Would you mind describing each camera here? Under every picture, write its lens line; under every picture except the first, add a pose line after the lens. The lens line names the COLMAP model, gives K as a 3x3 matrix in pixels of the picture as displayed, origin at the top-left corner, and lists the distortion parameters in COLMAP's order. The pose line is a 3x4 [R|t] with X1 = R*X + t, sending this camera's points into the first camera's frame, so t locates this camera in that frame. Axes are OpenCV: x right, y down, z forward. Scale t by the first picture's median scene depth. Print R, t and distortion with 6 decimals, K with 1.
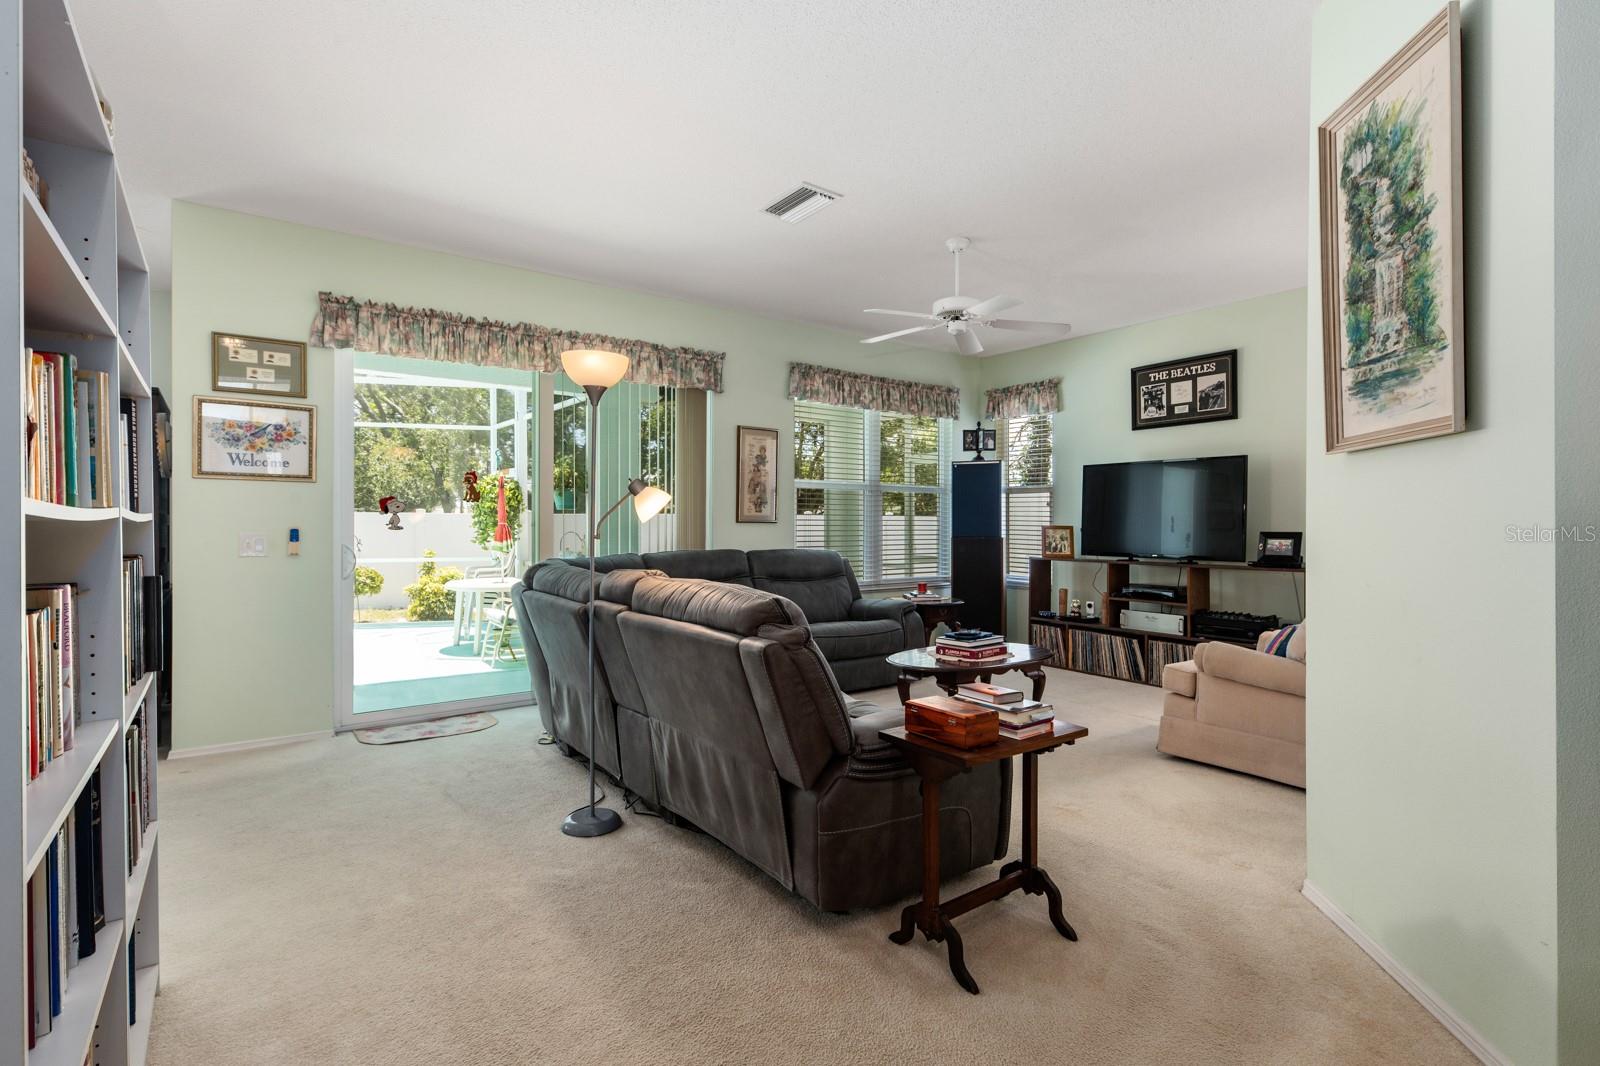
lens RADIAL K [[746.6, 0, 809.8], [0, 746.6, 523.3], [0, 0, 1]] dist [0.013764, -0.002959]
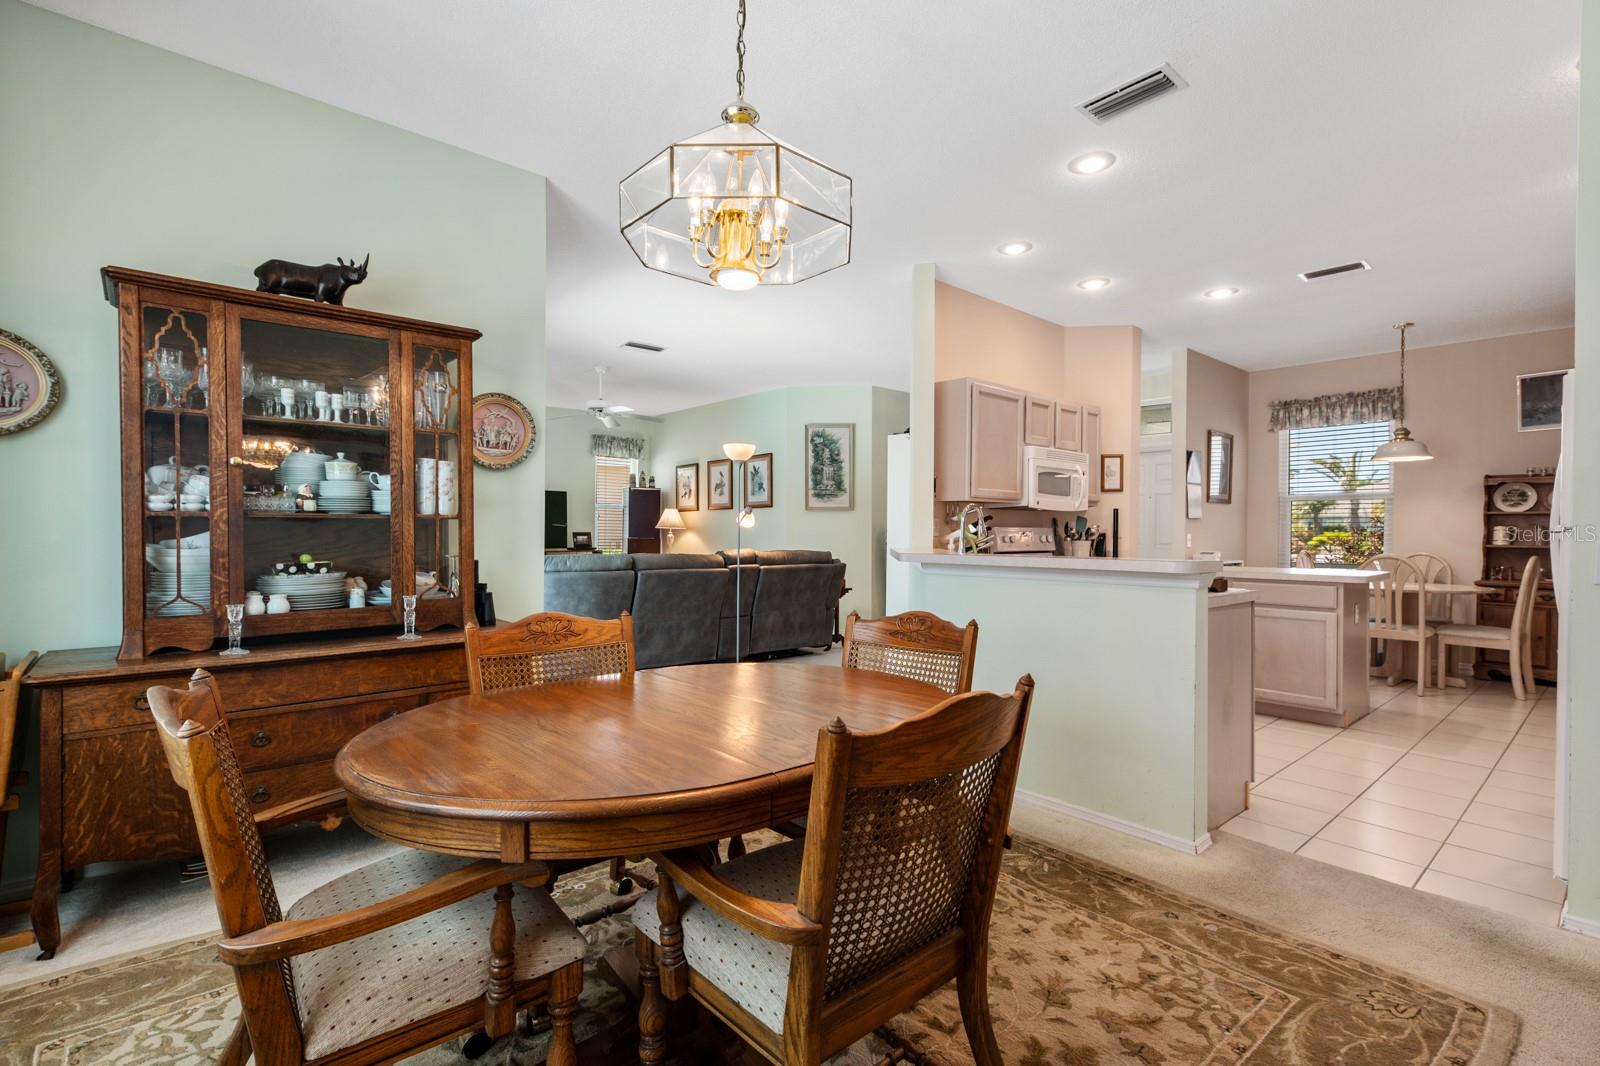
lens RADIAL K [[733.8, 0, 802.6], [0, 733.8, 537.3], [0, 0, 1]] dist [0.012461, -0.004037]
pose [[-0.067076, -0.008410, 0.997712, -1.635913], [-0.004979, 0.999955, 0.008094, 0.007987], [-0.997735, -0.004424, -0.067115, 0.679060]]
